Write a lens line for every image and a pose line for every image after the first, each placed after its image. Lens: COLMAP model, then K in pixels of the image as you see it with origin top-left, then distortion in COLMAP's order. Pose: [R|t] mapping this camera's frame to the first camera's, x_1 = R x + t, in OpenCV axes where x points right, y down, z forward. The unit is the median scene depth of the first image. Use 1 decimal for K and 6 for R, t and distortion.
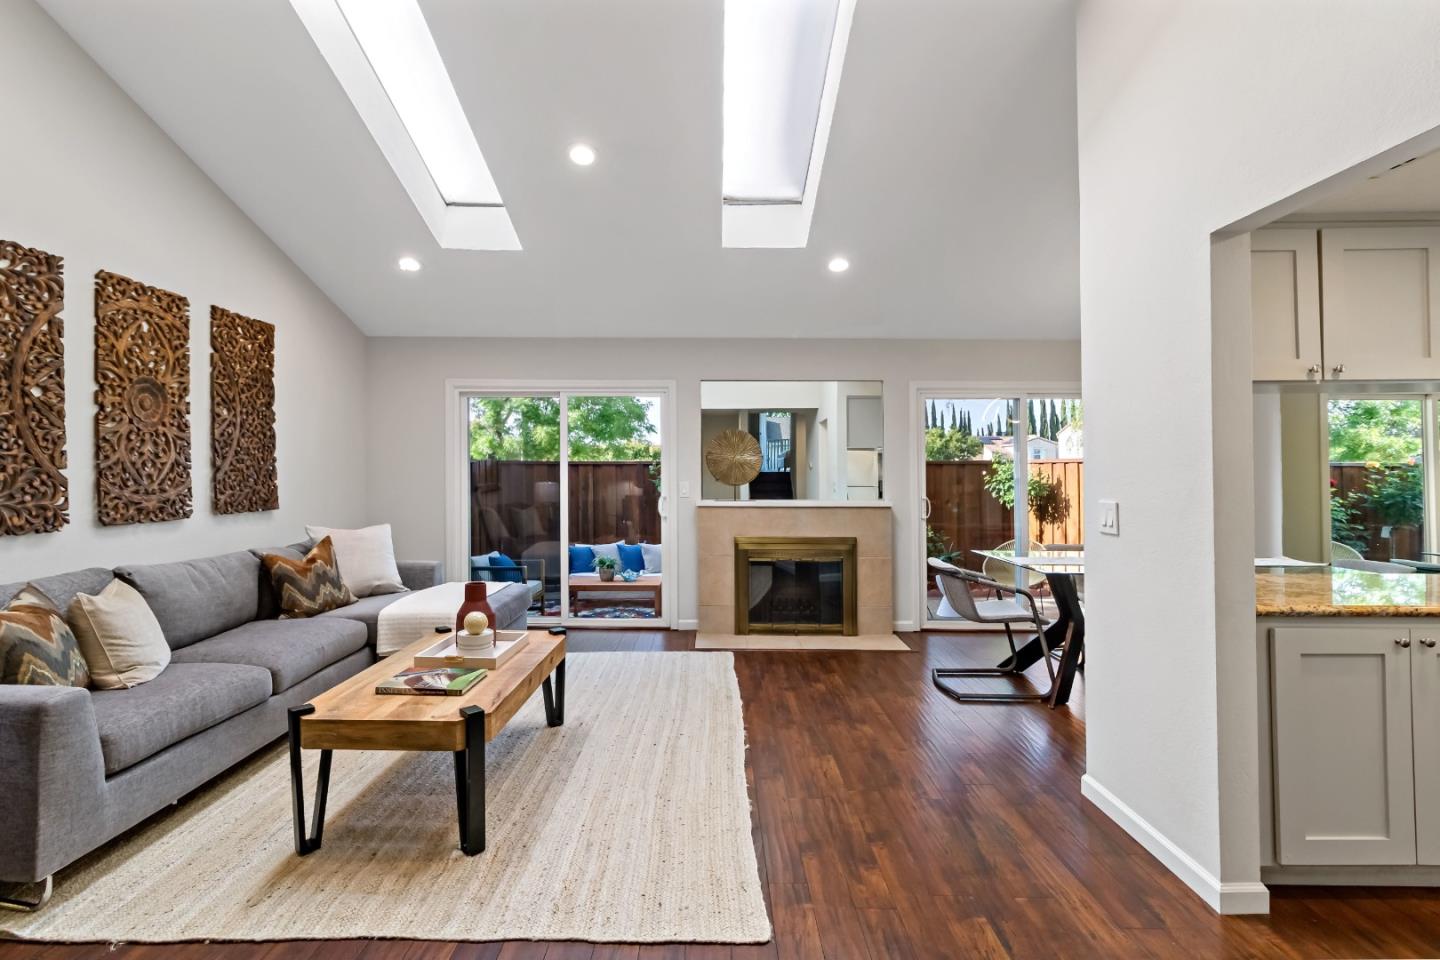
lens RADIAL K [[684.7, 0, 716.1], [0, 684.7, 478.3], [0, 0, 1]] dist [0.002734, 0.001665]
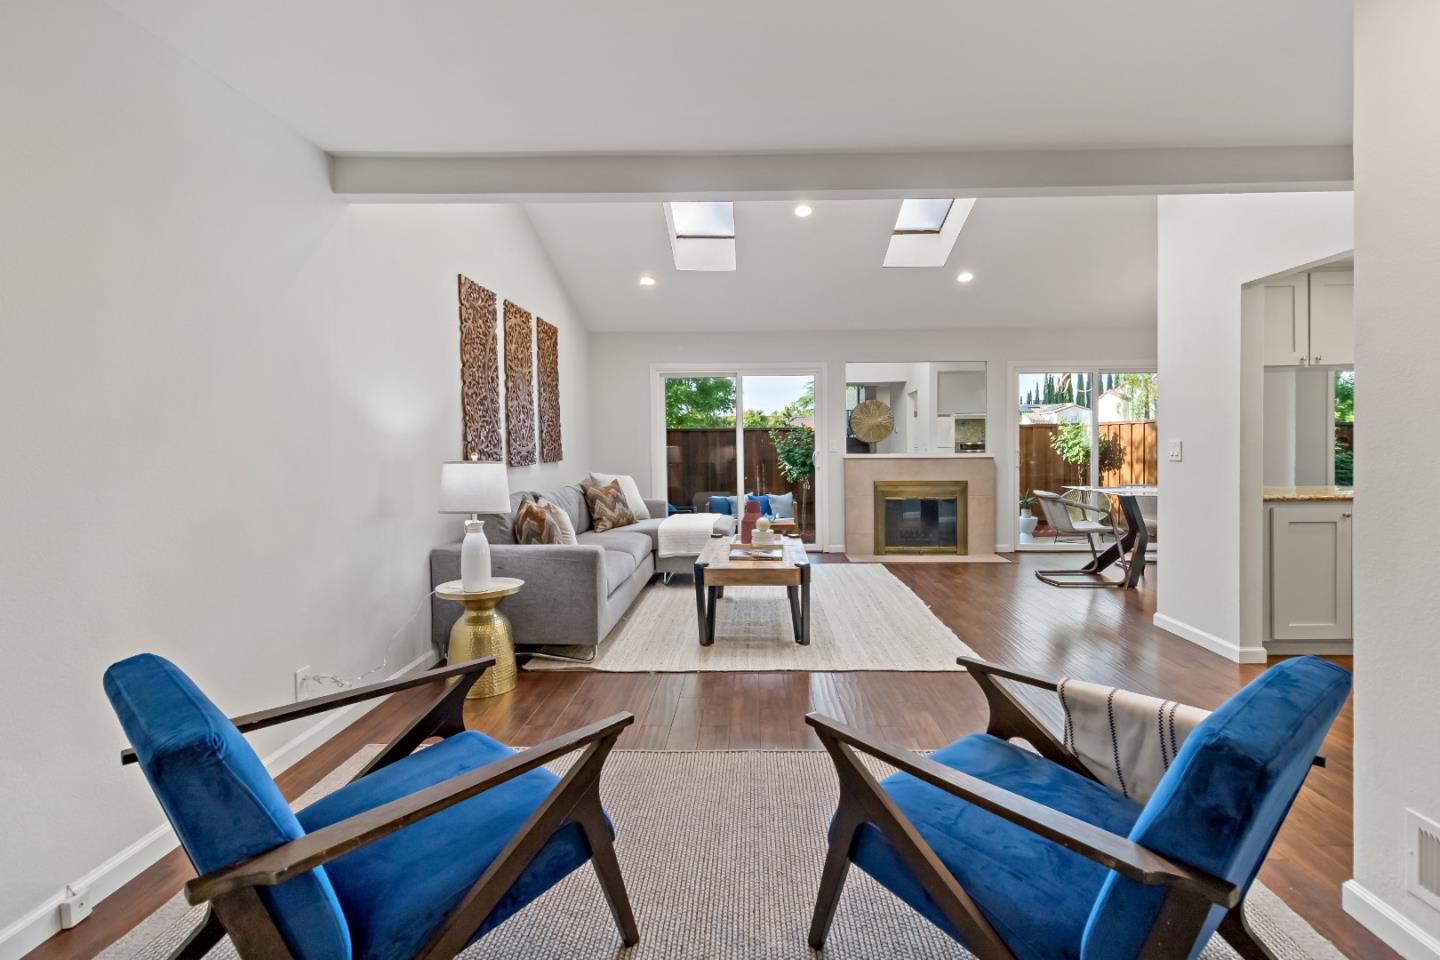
lens RADIAL K [[684.7, 0, 726.4], [0, 684.7, 476.7], [0, 0, 1]] dist [0.002734, 0.001665]
pose [[0.999731, -0.009067, -0.021333, -0.275136], [0.009877, 0.999222, 0.038183, 0.027794], [0.020970, -0.038383, 0.999043, -0.390897]]
